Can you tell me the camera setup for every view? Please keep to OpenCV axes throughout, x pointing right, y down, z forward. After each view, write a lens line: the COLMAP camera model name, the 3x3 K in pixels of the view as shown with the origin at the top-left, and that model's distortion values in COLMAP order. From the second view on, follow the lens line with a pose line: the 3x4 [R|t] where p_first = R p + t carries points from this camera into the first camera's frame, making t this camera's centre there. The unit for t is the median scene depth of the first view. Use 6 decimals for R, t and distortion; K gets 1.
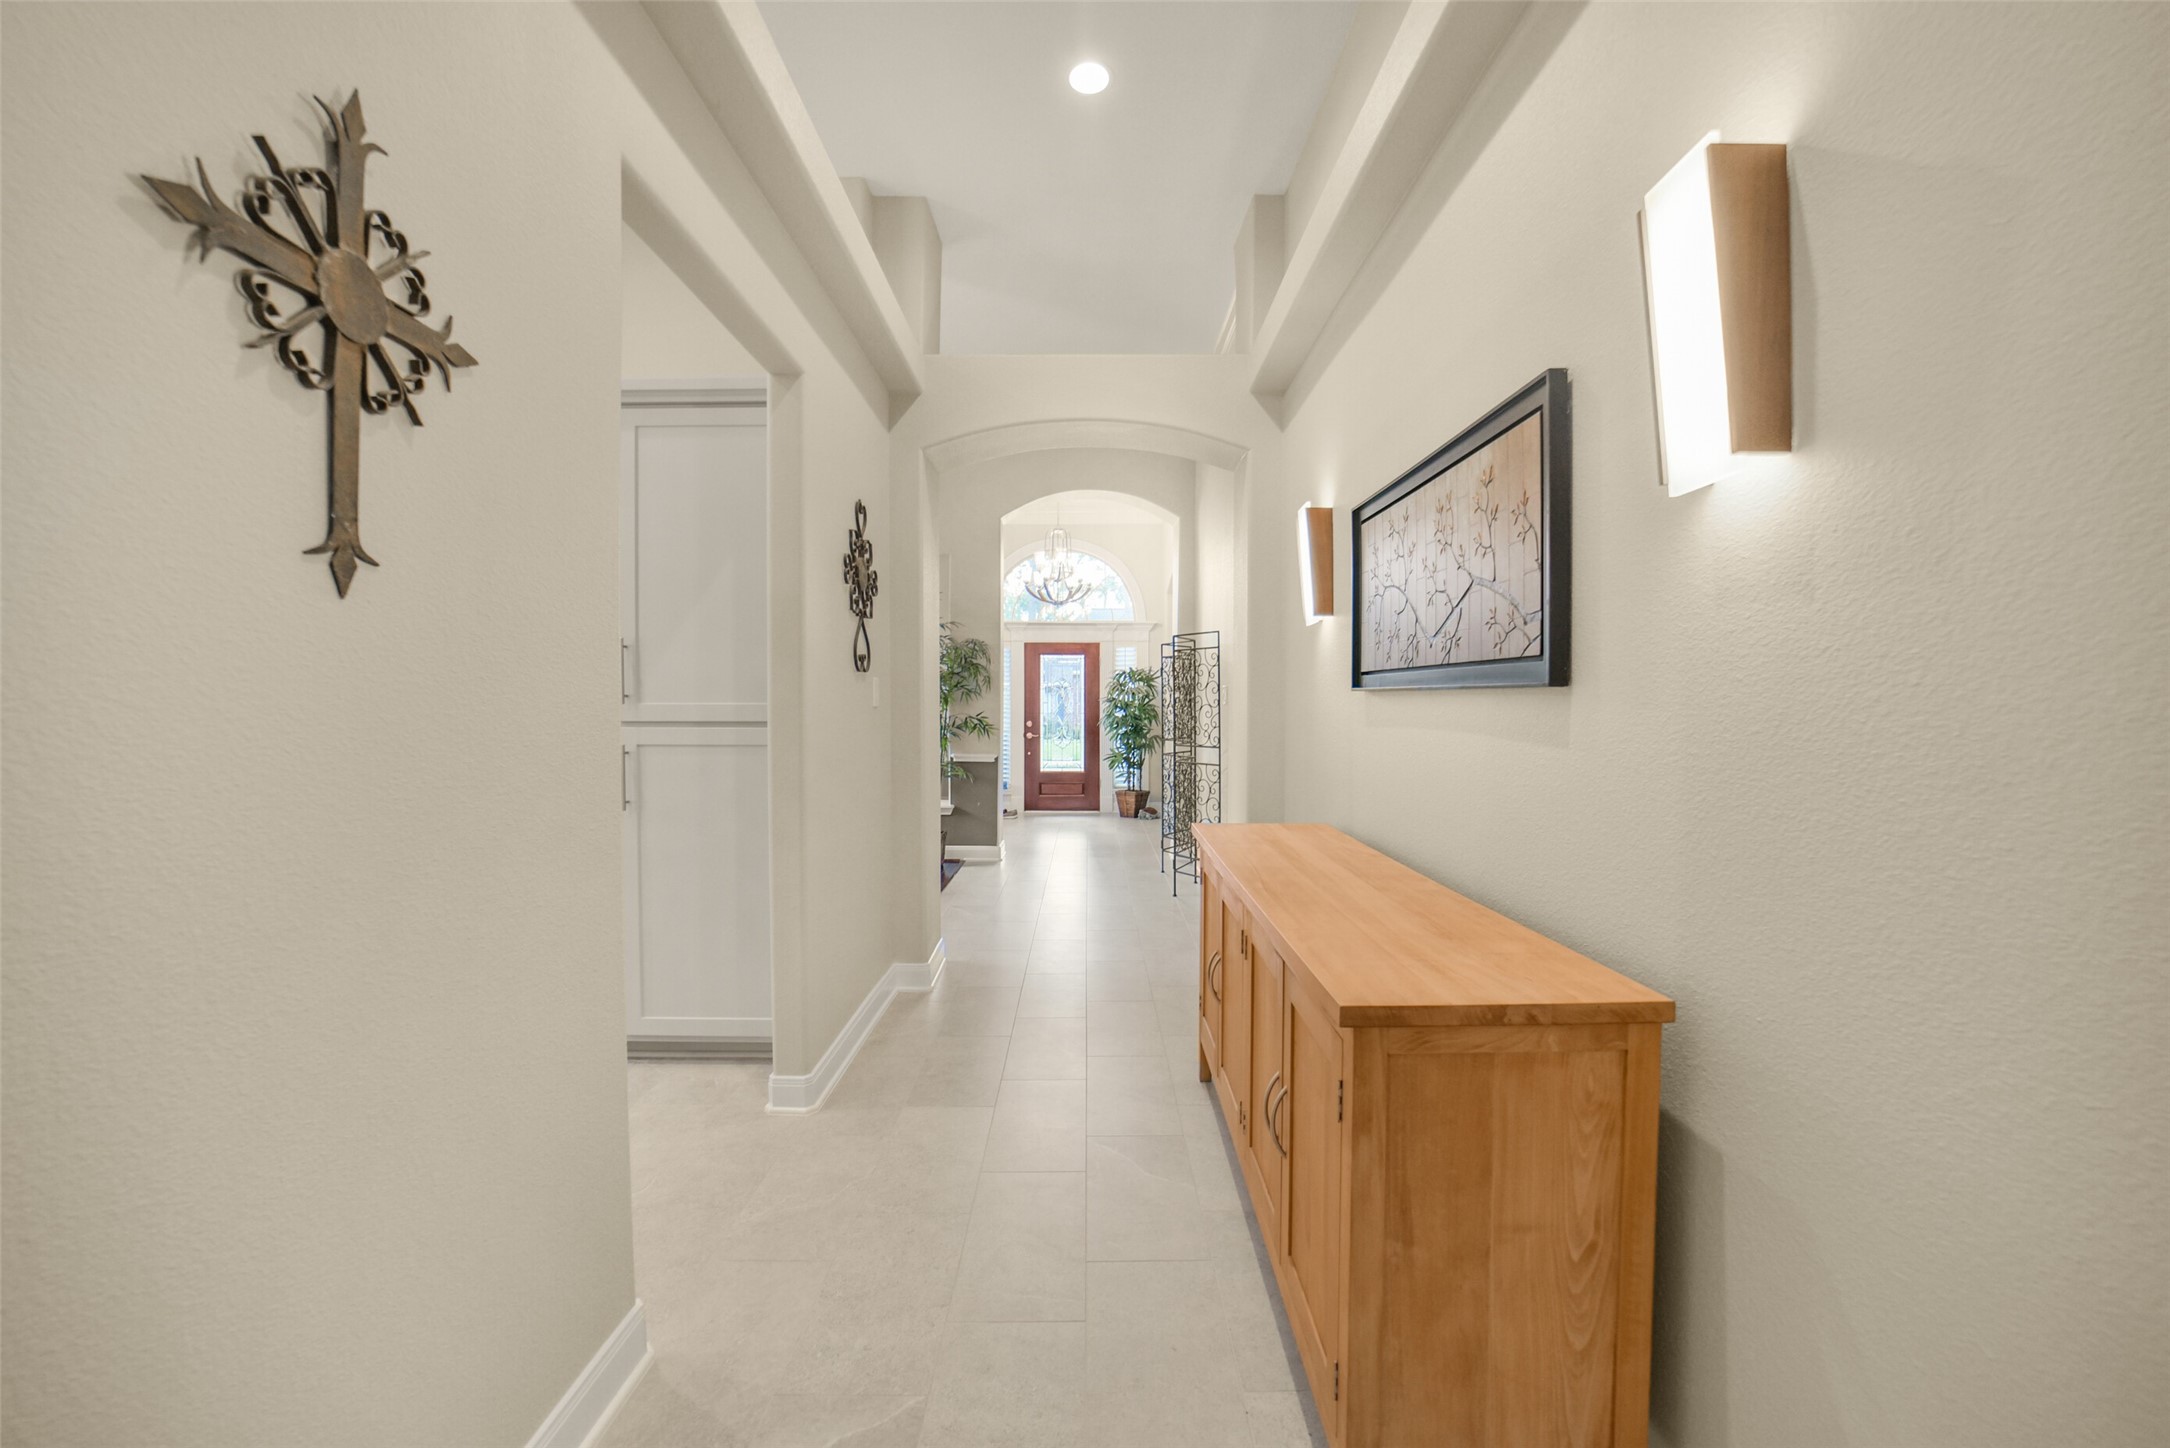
lens RADIAL K [[863.1, 0, 1097.2], [0, 863.1, 721.2], [0, 0, 1]] dist [-0.041010, 0.009460]
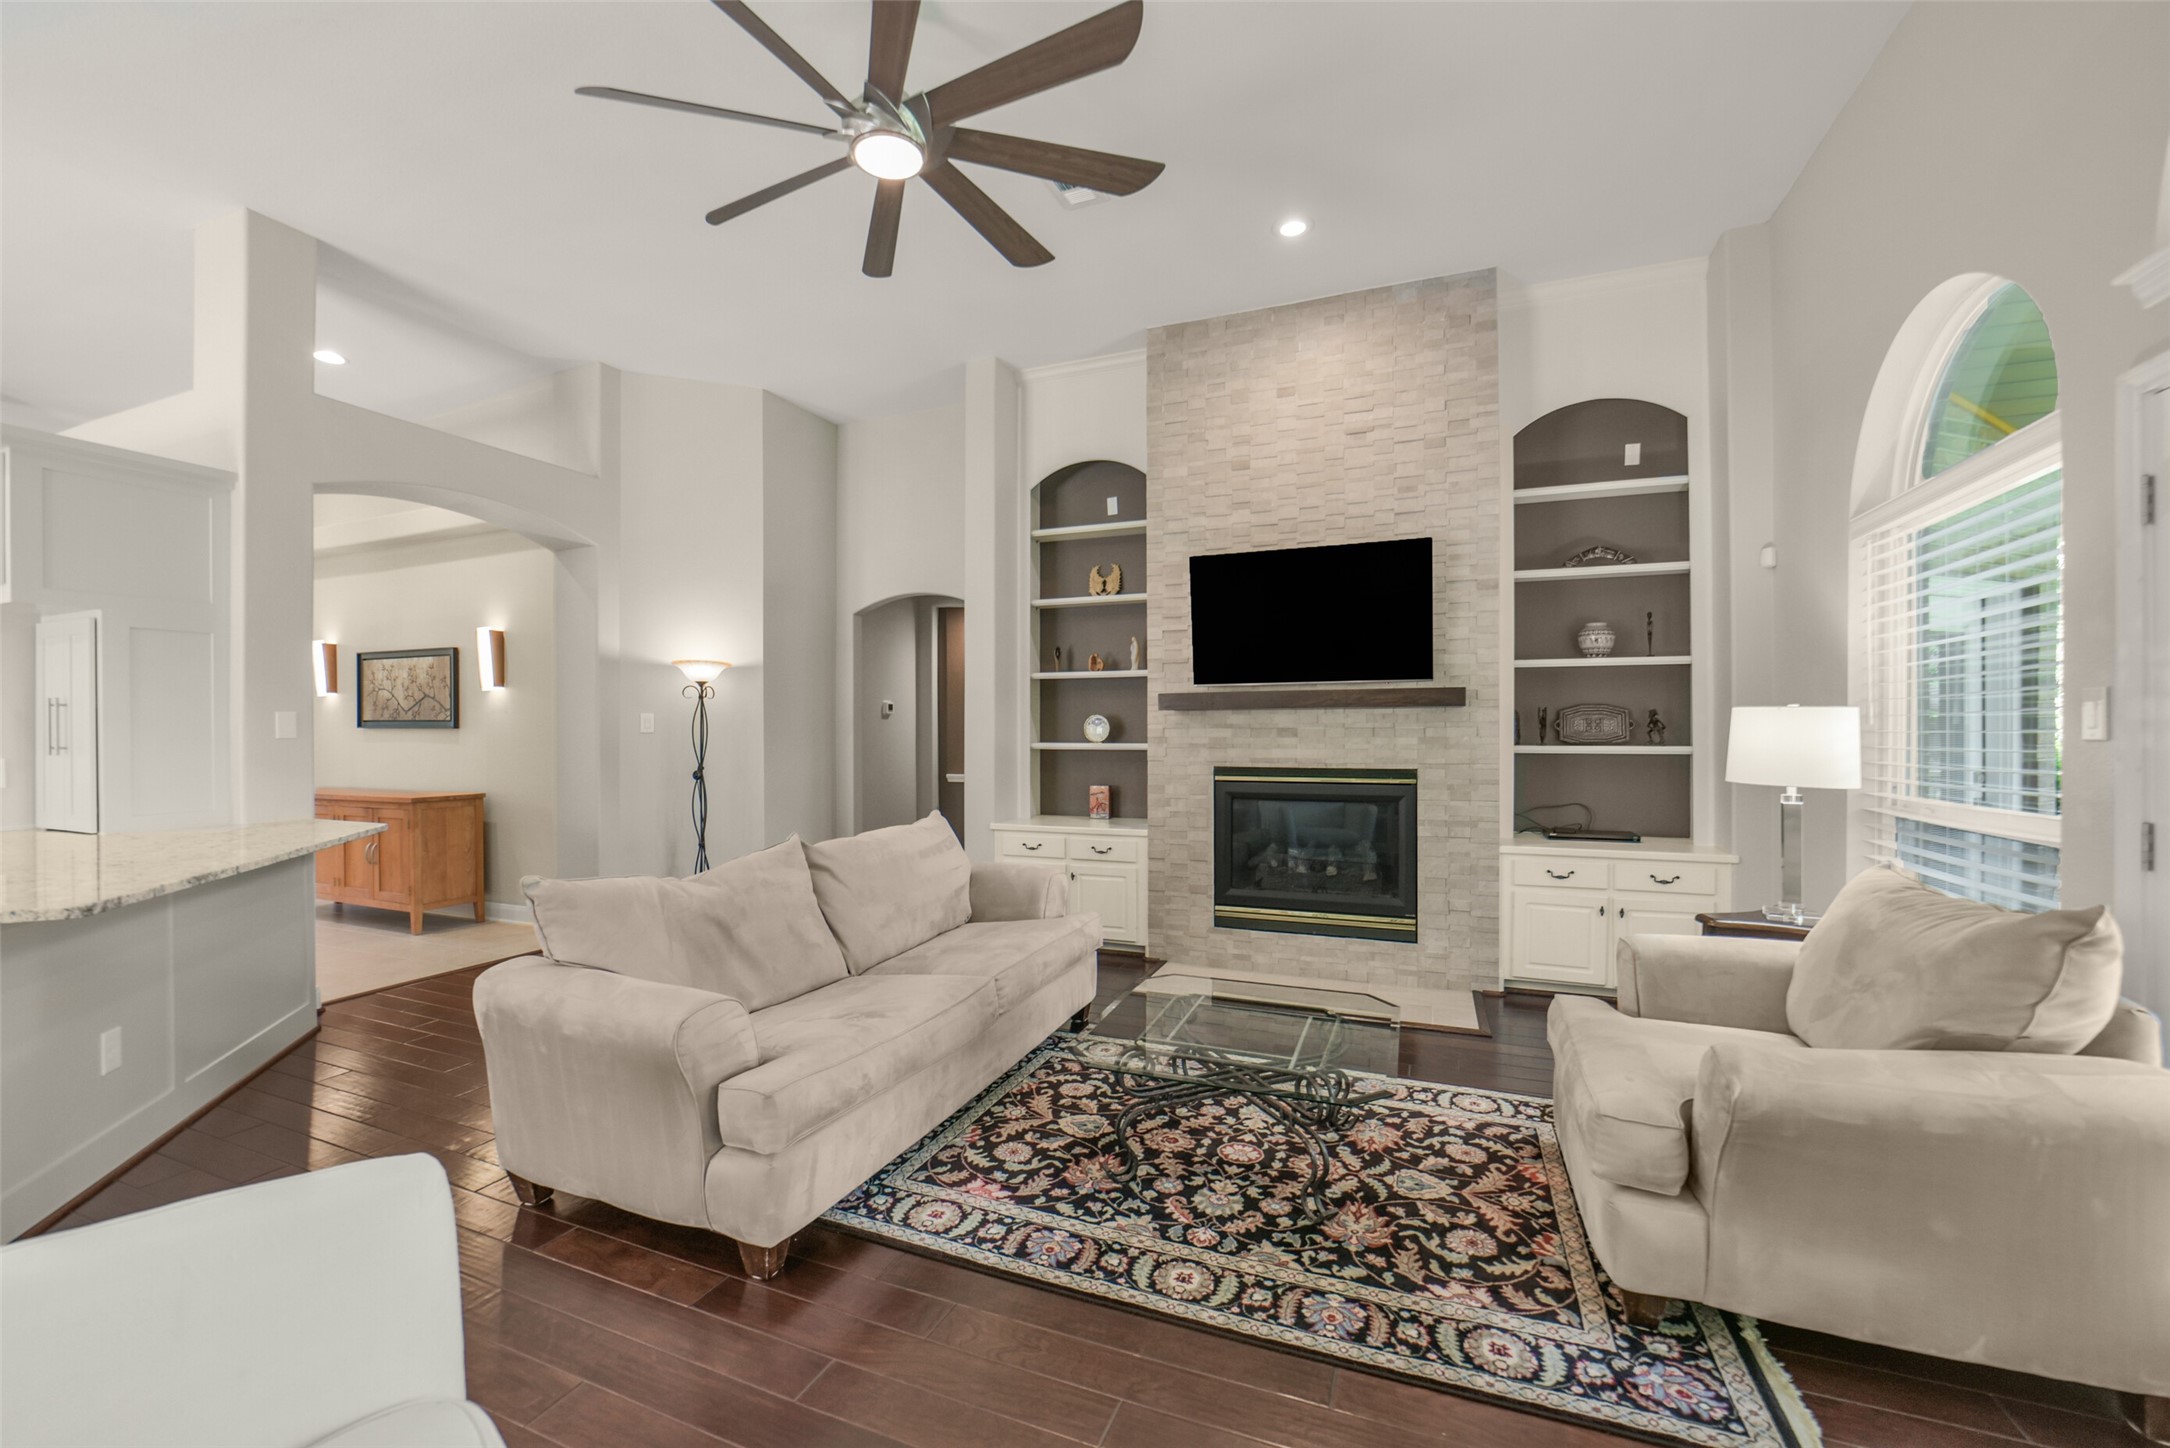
lens RADIAL K [[860.6, 0, 1091.1], [0, 860.6, 741.9], [0, 0, 1]] dist [-0.043799, 0.009844]
pose [[0.387253, -0.008543, 0.921934, -0.454979], [0.019648, 0.999806, 0.001011, 0.017570], [-0.921764, 0.017723, 0.387346, -0.764286]]
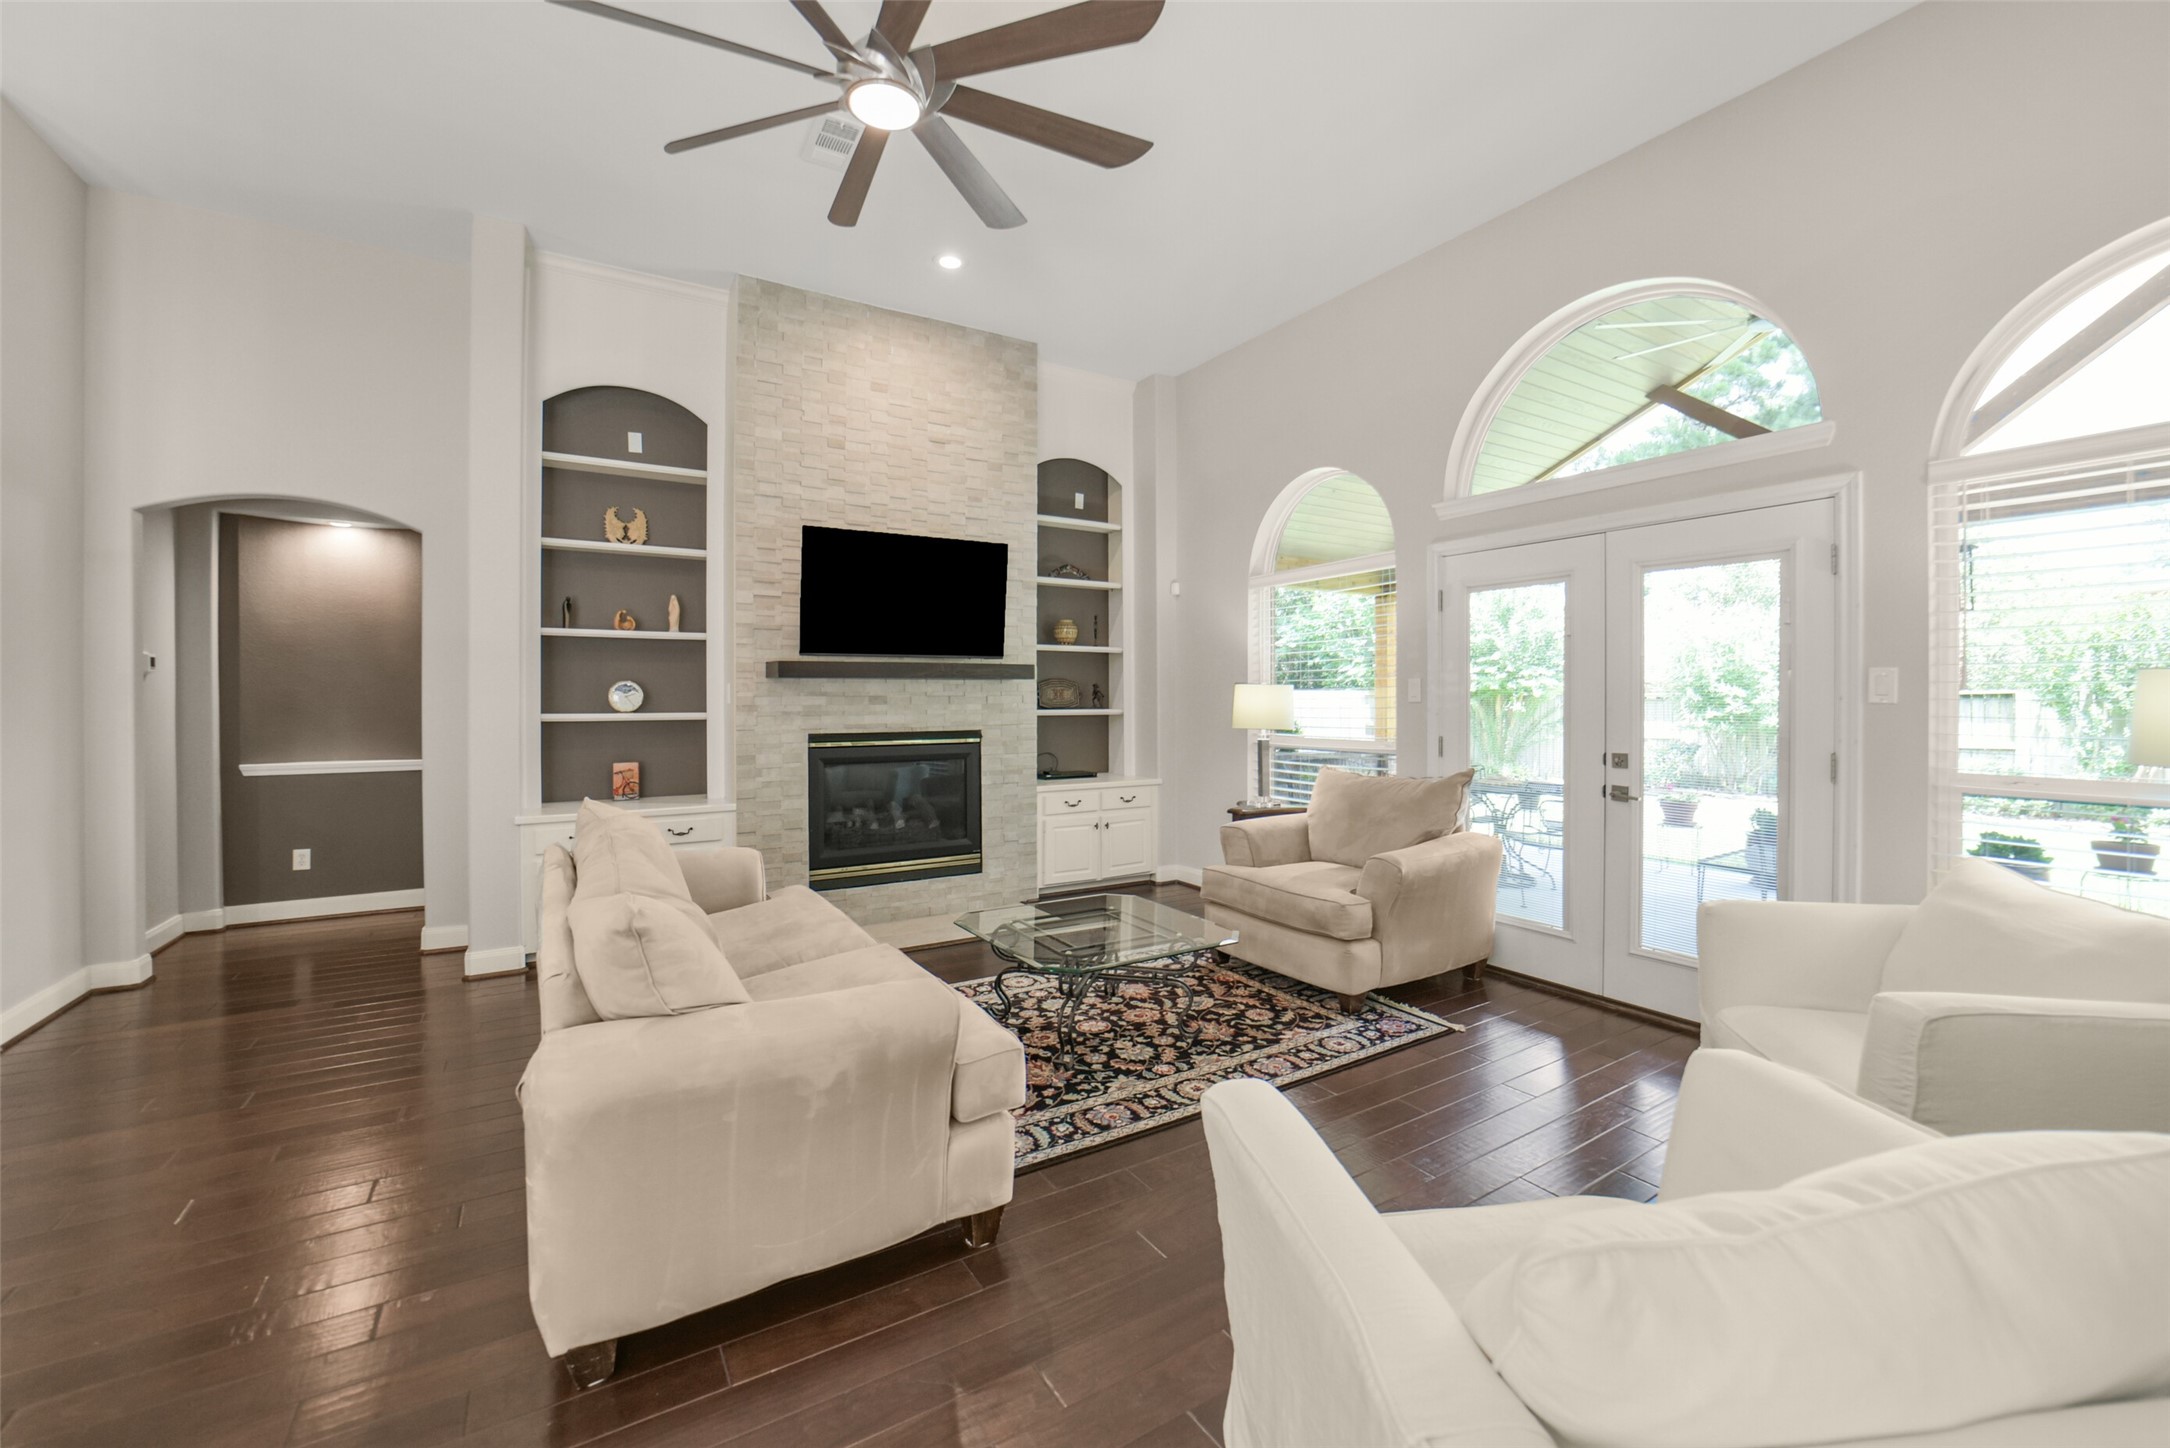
lens RADIAL K [[871.3, 0, 1099.8], [0, 871.3, 711.1], [0, 0, 1]] dist [-0.051889, 0.019512]
pose [[-0.521938, -0.007776, 0.852948, -0.507532], [0.022344, 0.999491, 0.022784, 0.010222], [-0.852691, 0.030950, -0.521498, -0.405623]]
